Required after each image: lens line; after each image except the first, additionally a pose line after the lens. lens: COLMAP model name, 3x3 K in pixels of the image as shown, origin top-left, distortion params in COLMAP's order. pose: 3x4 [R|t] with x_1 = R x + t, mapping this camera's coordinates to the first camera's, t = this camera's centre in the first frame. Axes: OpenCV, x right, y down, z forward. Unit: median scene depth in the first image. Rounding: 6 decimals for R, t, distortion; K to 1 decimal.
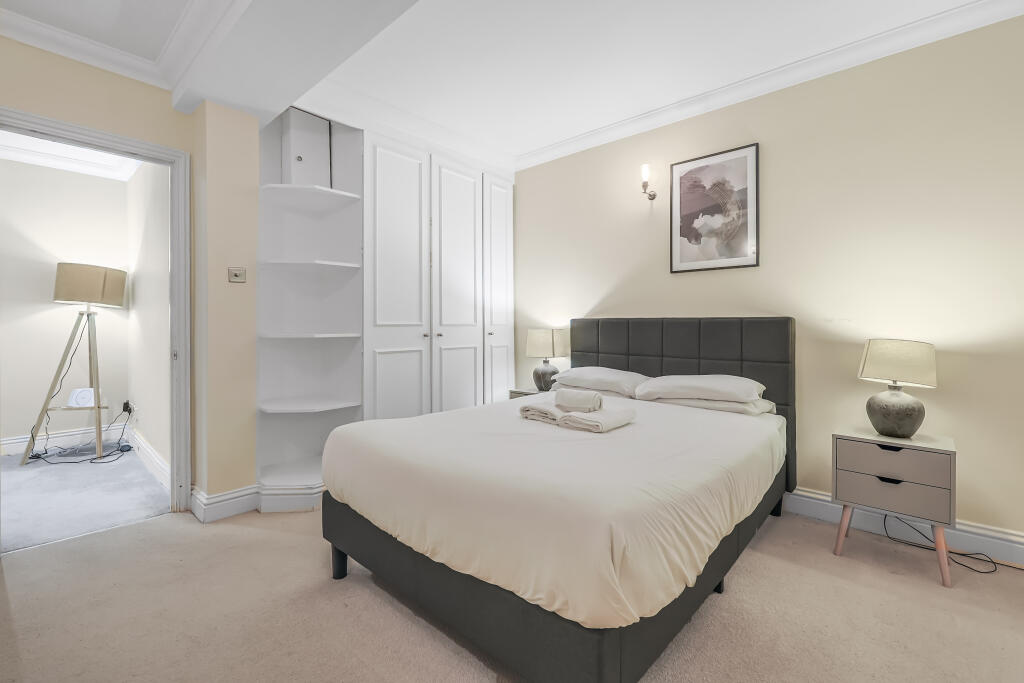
lens RADIAL K [[435.6, 0, 515.2], [0, 435.6, 335.6], [0, 0, 1]] dist [-0.001554, -0.000764]
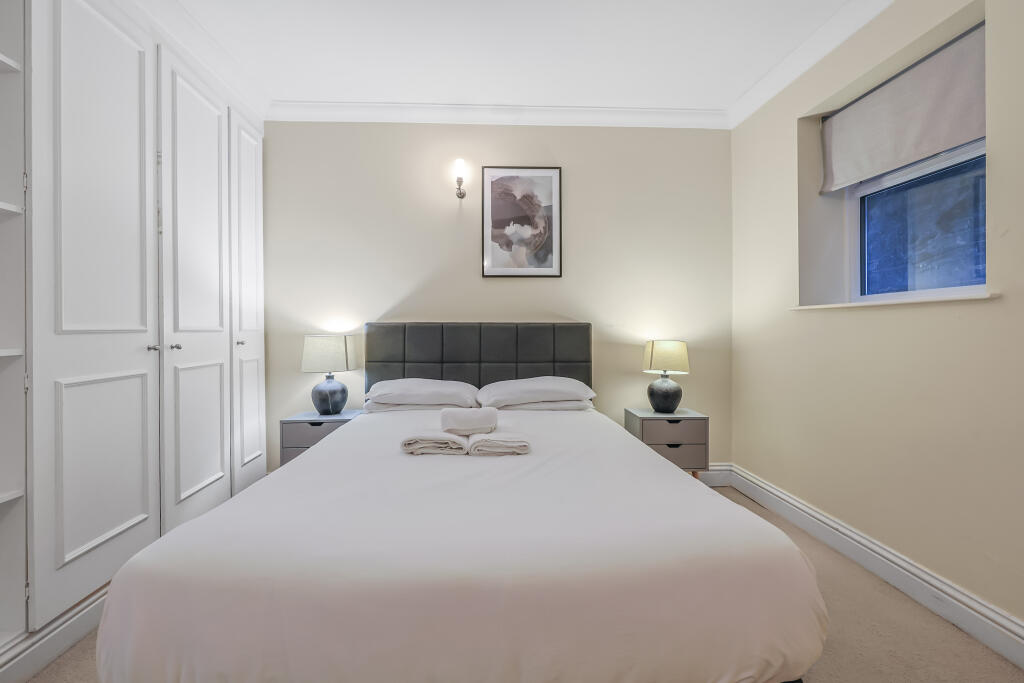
lens RADIAL K [[435.6, 0, 515.2], [0, 435.6, 335.6], [0, 0, 1]] dist [-0.001554, -0.000764]
pose [[0.716581, -0.011259, 0.697413, -0.287241], [0.018599, 0.999823, -0.002969, -0.007360], [-0.697256, 0.015099, 0.716663, 0.258484]]
